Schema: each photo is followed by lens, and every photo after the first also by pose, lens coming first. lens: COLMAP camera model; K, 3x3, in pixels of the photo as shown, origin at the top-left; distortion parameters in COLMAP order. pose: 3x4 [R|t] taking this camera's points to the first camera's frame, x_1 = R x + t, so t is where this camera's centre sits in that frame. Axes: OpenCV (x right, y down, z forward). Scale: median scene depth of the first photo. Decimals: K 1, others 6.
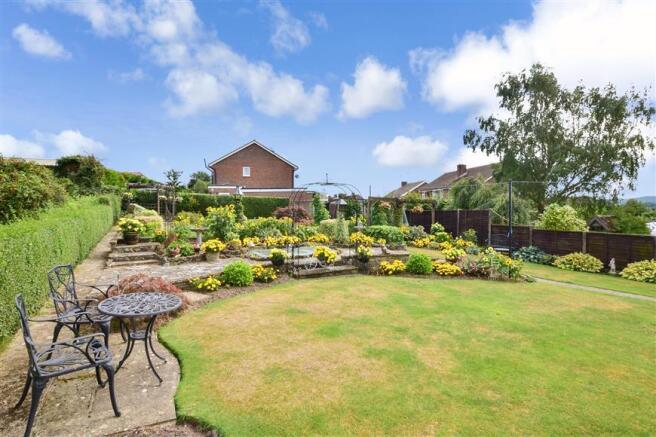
lens RADIAL K [[296.5, 0, 328.0], [0, 296.5, 218.5], [0, 0, 1]] dist [-0.009094, 0.001074]
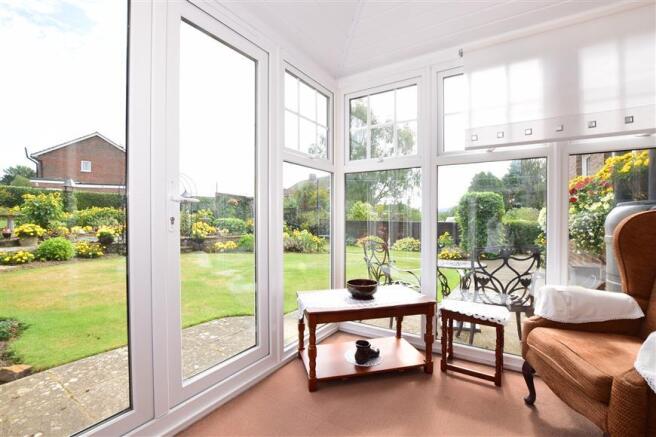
lens RADIAL K [[296.5, 0, 328.0], [0, 296.5, 218.5], [0, 0, 1]] dist [-0.009094, 0.001074]
pose [[0.922181, 0.003881, 0.386740, 0.118626], [0.011146, 0.999268, -0.036604, 0.085197], [-0.386598, 0.038066, 0.921462, -0.222577]]
